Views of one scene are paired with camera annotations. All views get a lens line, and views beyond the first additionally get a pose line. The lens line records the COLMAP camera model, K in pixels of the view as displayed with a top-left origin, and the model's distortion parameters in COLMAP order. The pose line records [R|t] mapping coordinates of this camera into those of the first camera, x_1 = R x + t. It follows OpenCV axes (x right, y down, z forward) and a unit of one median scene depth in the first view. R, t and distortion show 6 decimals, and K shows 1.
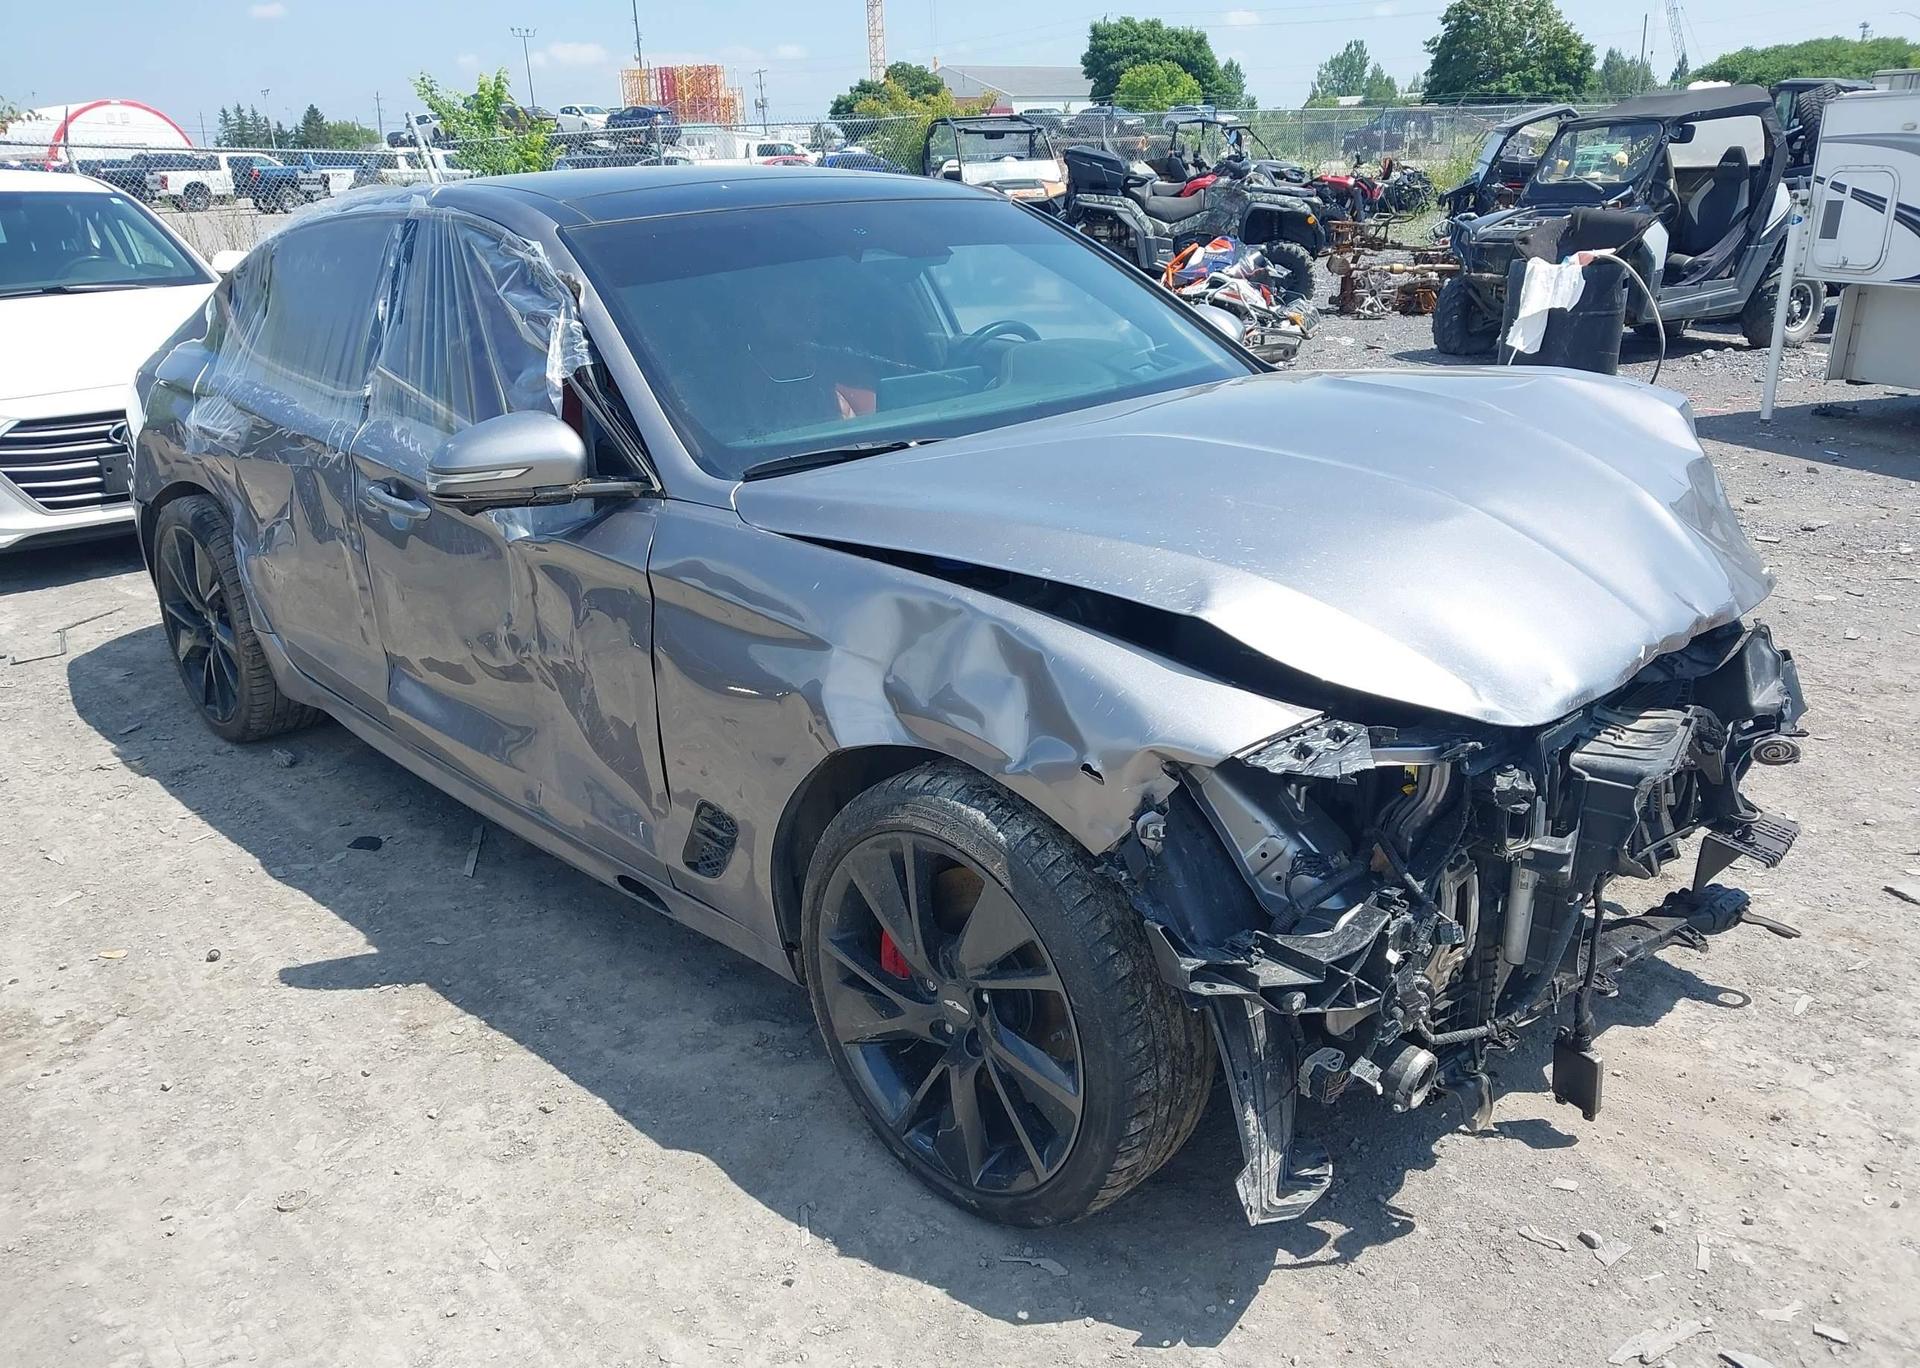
lens RADIAL K [[1587.5, 0, 963.4], [0, 1587.5, 647.3], [0, 0, 1]] dist [-0.003489, 0.009660]
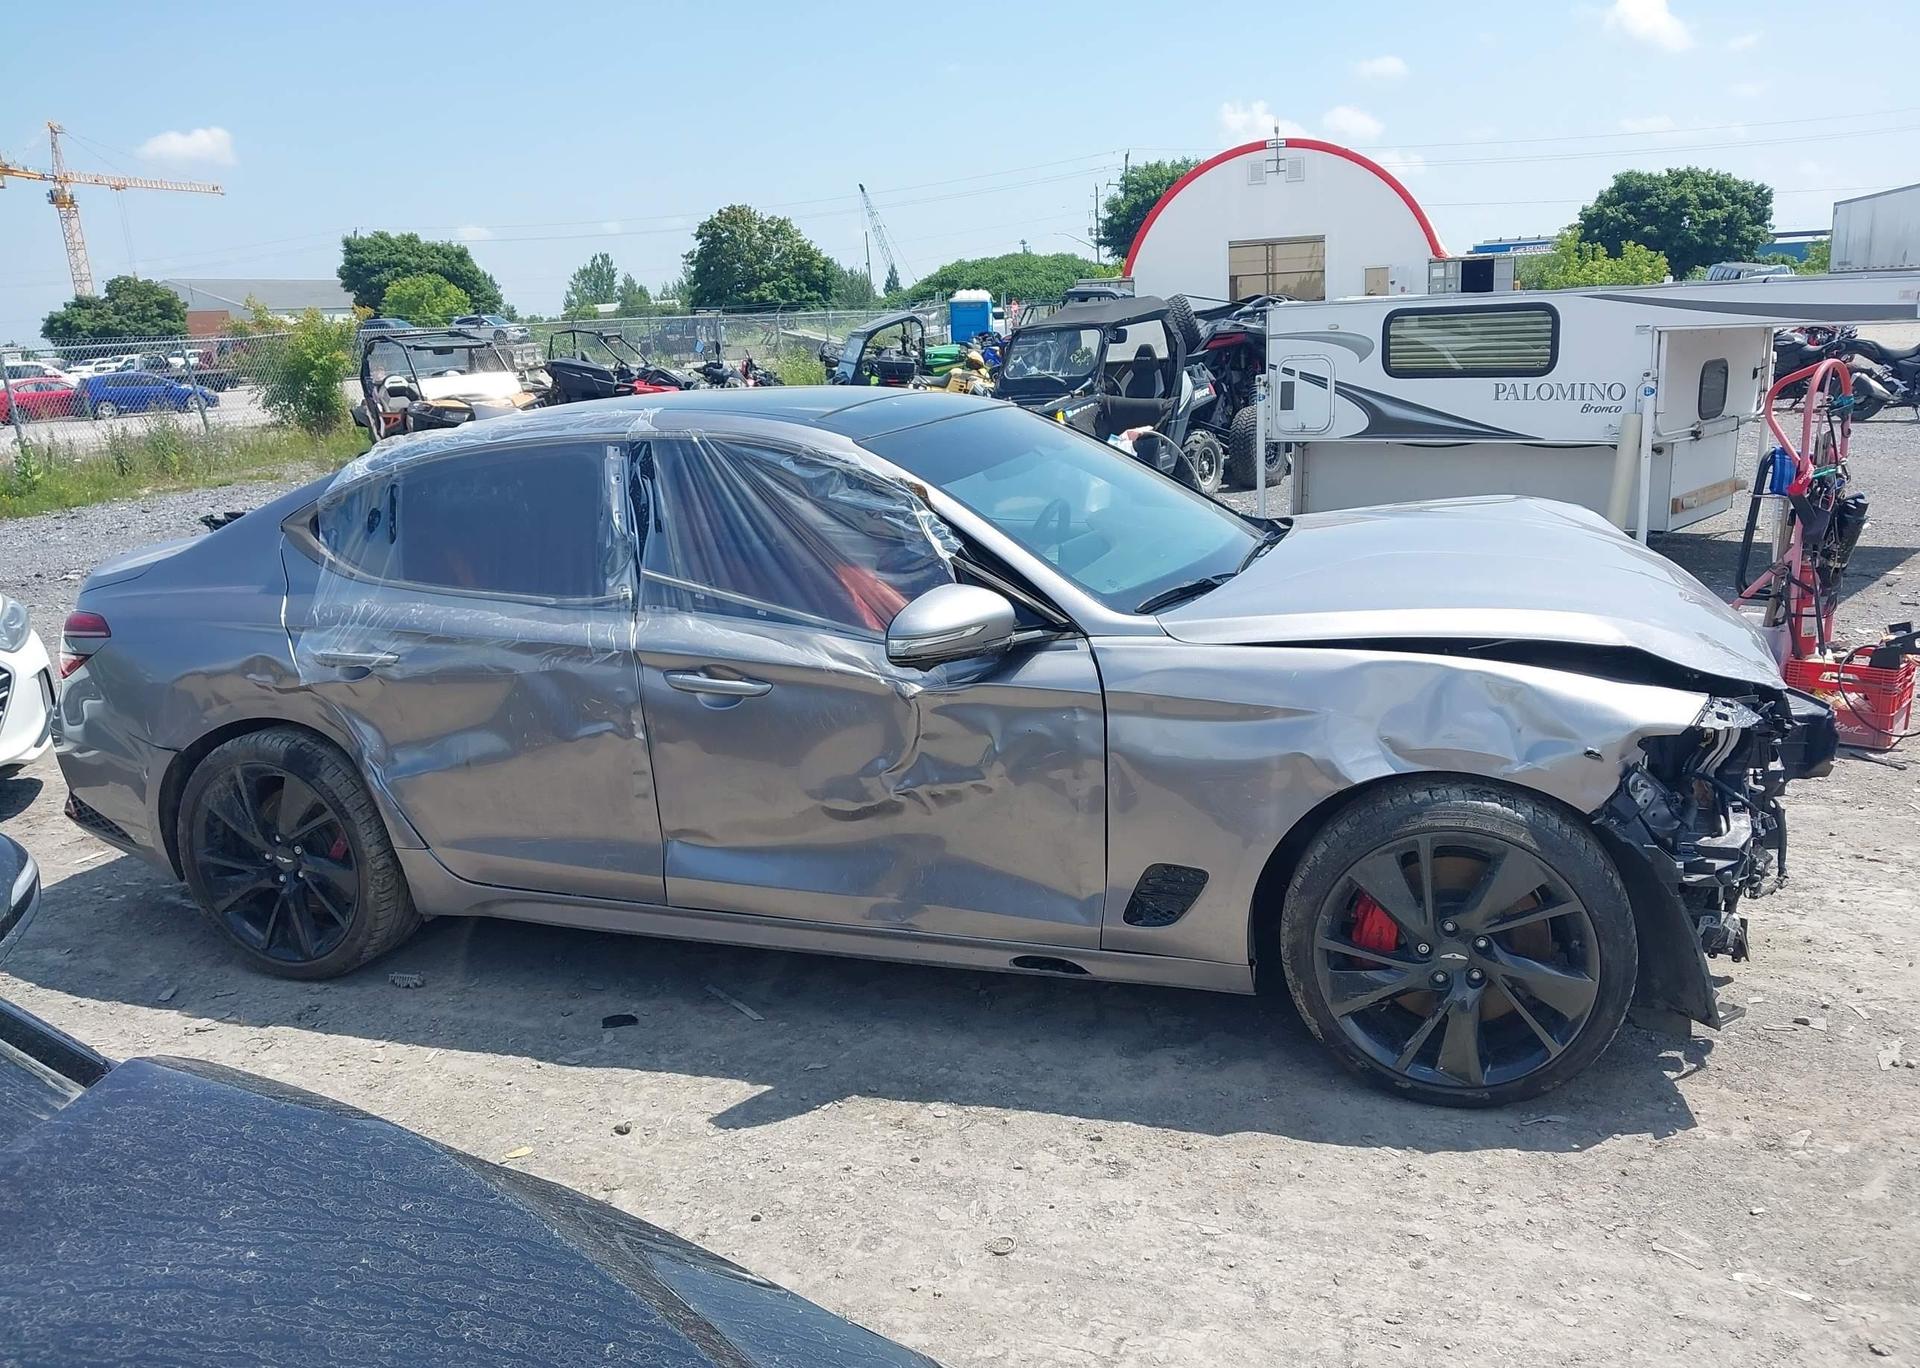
lens RADIAL K [[1567.9, 0, 964.2], [0, 1567.9, 618.9], [0, 0, 1]] dist [0.006070, -0.004047]
pose [[0.896718, -0.102367, 0.430601, -0.279009], [0.159761, 0.982158, -0.099210, 0.000594], [-0.412762, 0.157756, 0.897073, -0.033856]]
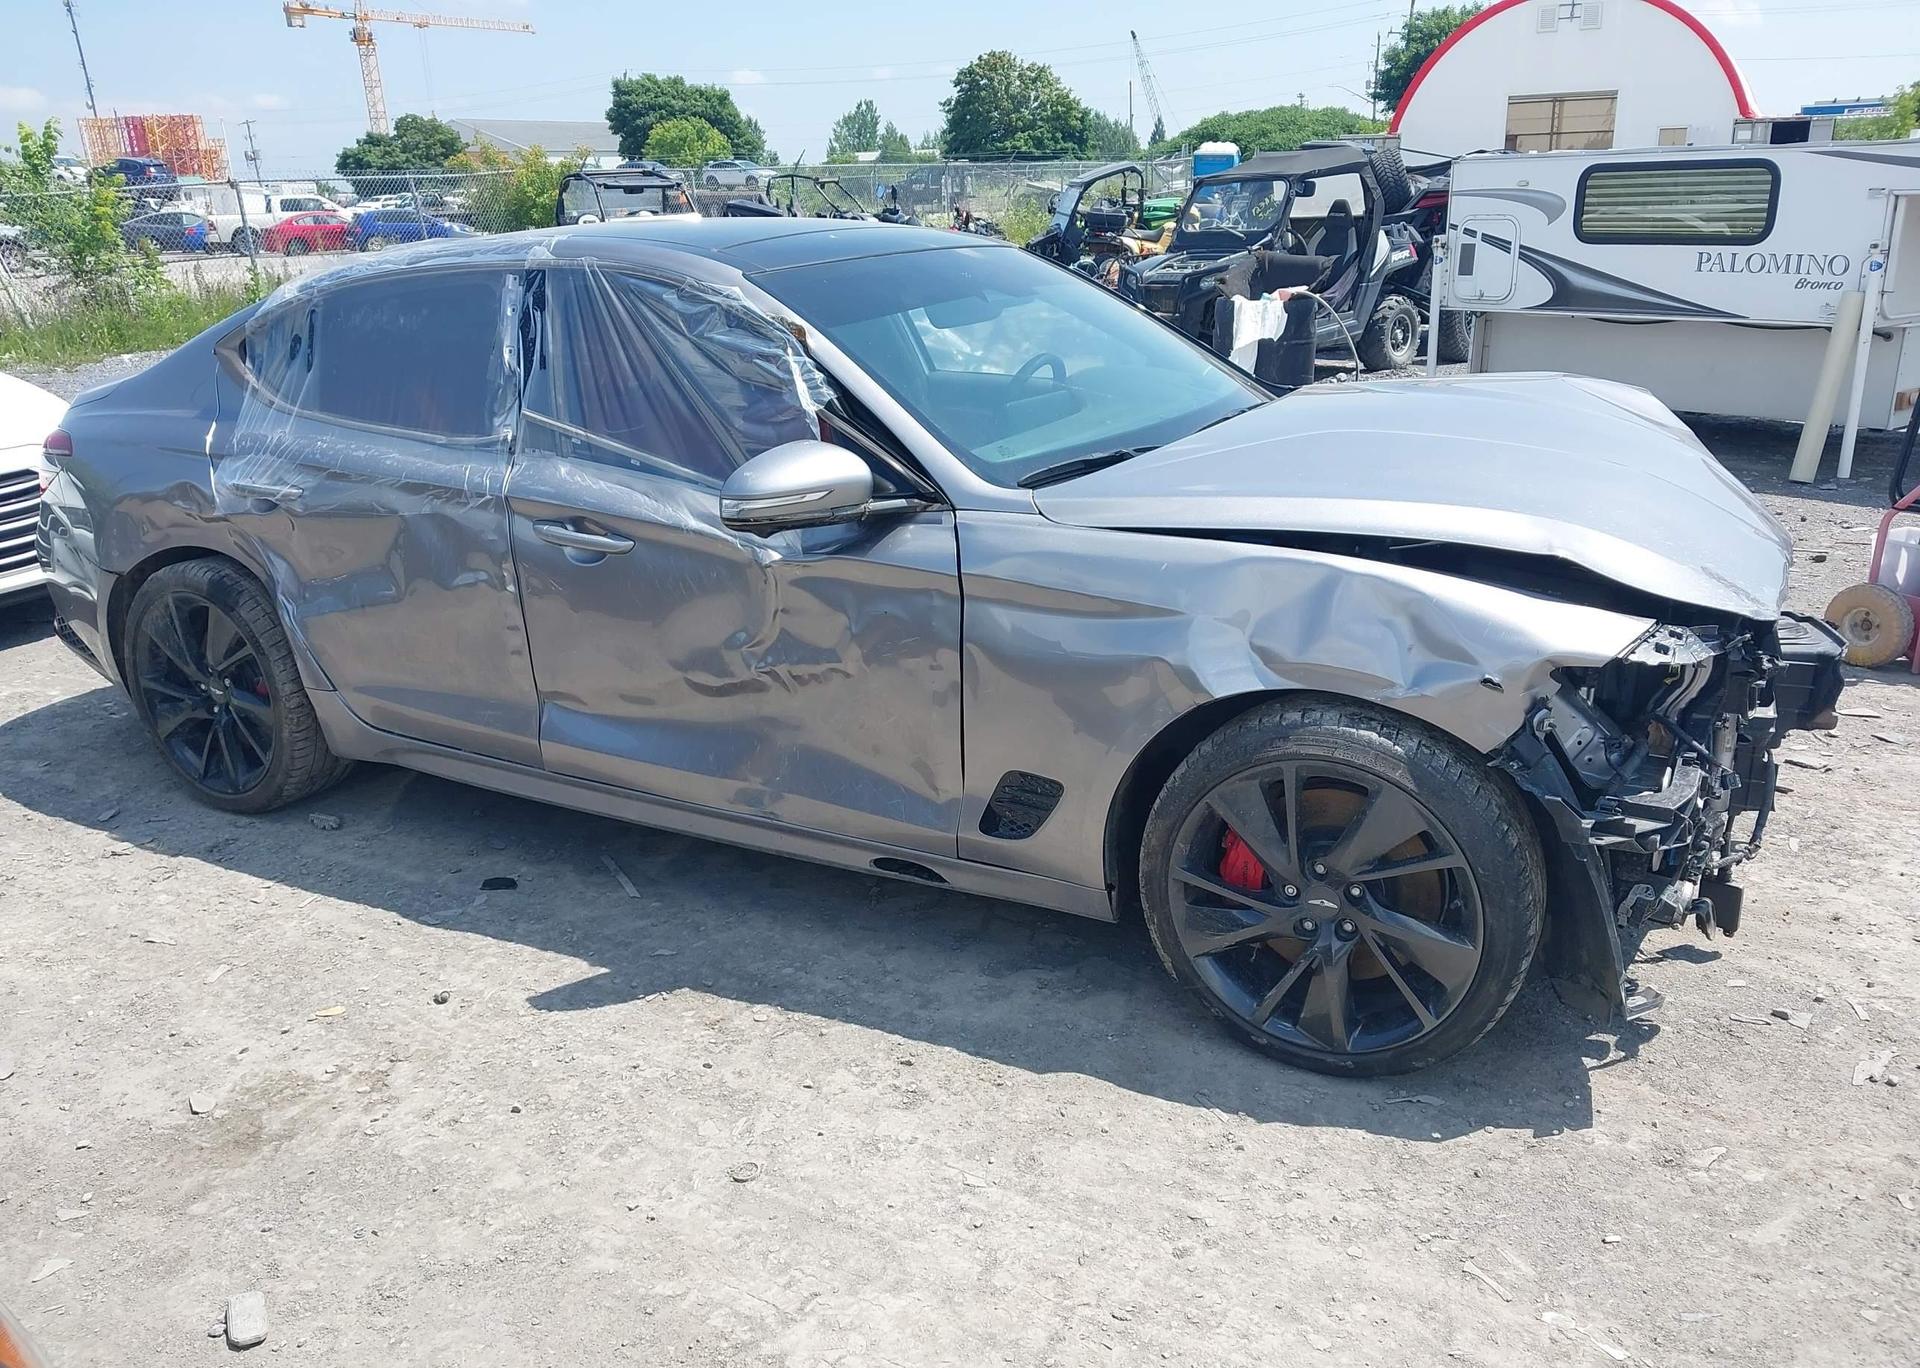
lens RADIAL K [[1579.3, 0, 970.8], [0, 1579.3, 636.3], [0, 0, 1]] dist [-0.001479, 0.011405]
pose [[0.956458, -0.079815, 0.280744, -0.169128], [0.089996, 0.995664, -0.023540, 0.008162], [-0.277648, 0.047781, 0.959494, -0.026436]]
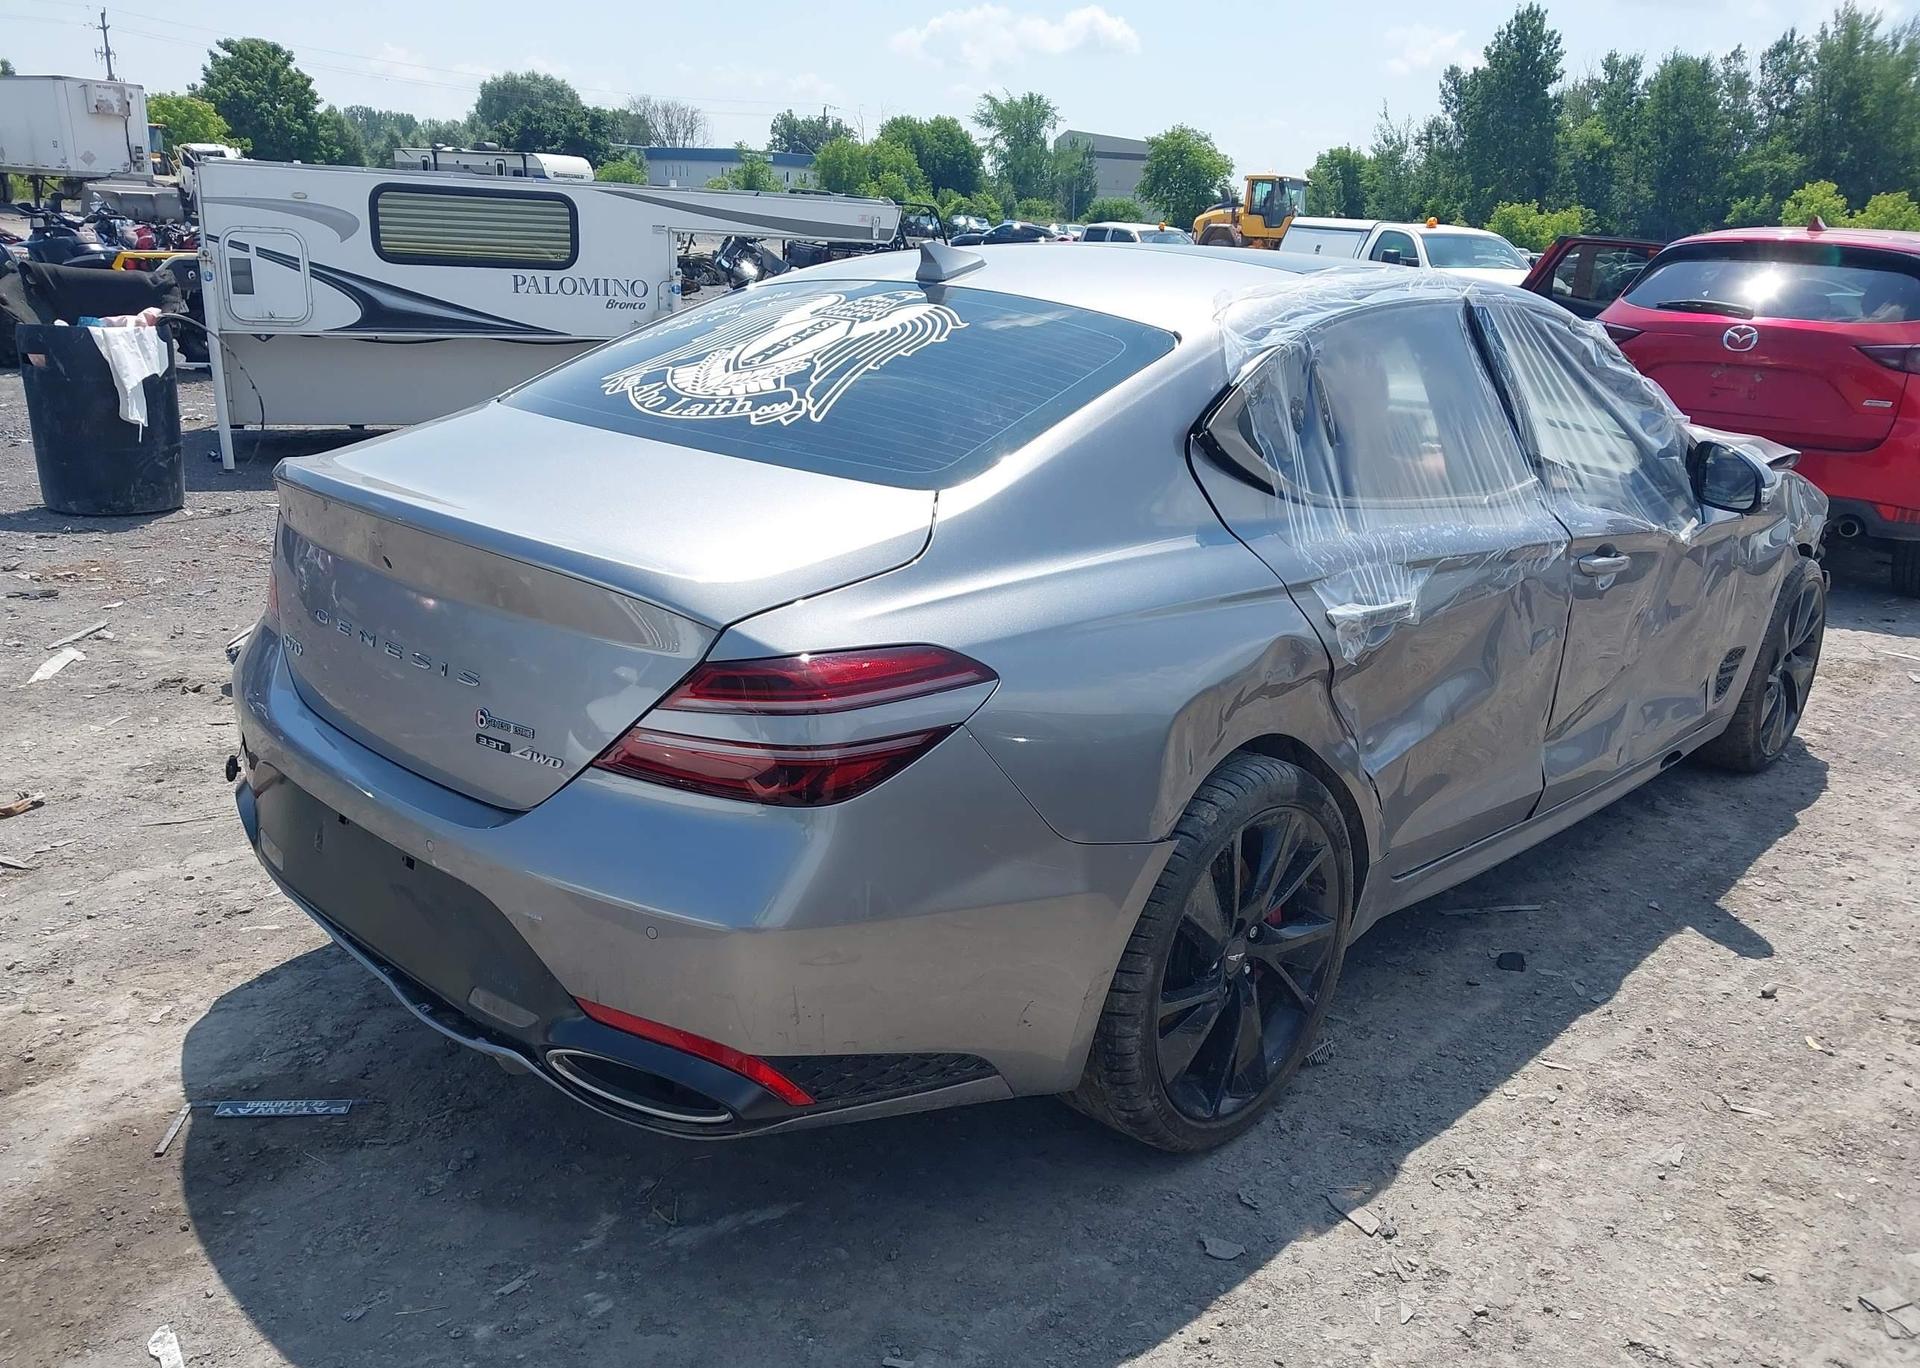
lens RADIAL K [[1598.8, 0, 968.1], [0, 1598.8, 646.5], [0, 0, 1]] dist [-0.003557, 0.010471]
pose [[-0.062224, -0.229876, 0.971229, -0.582851], [0.250841, 0.938277, 0.238147, -0.170068], [-0.966026, 0.258443, -0.000721, 0.596192]]
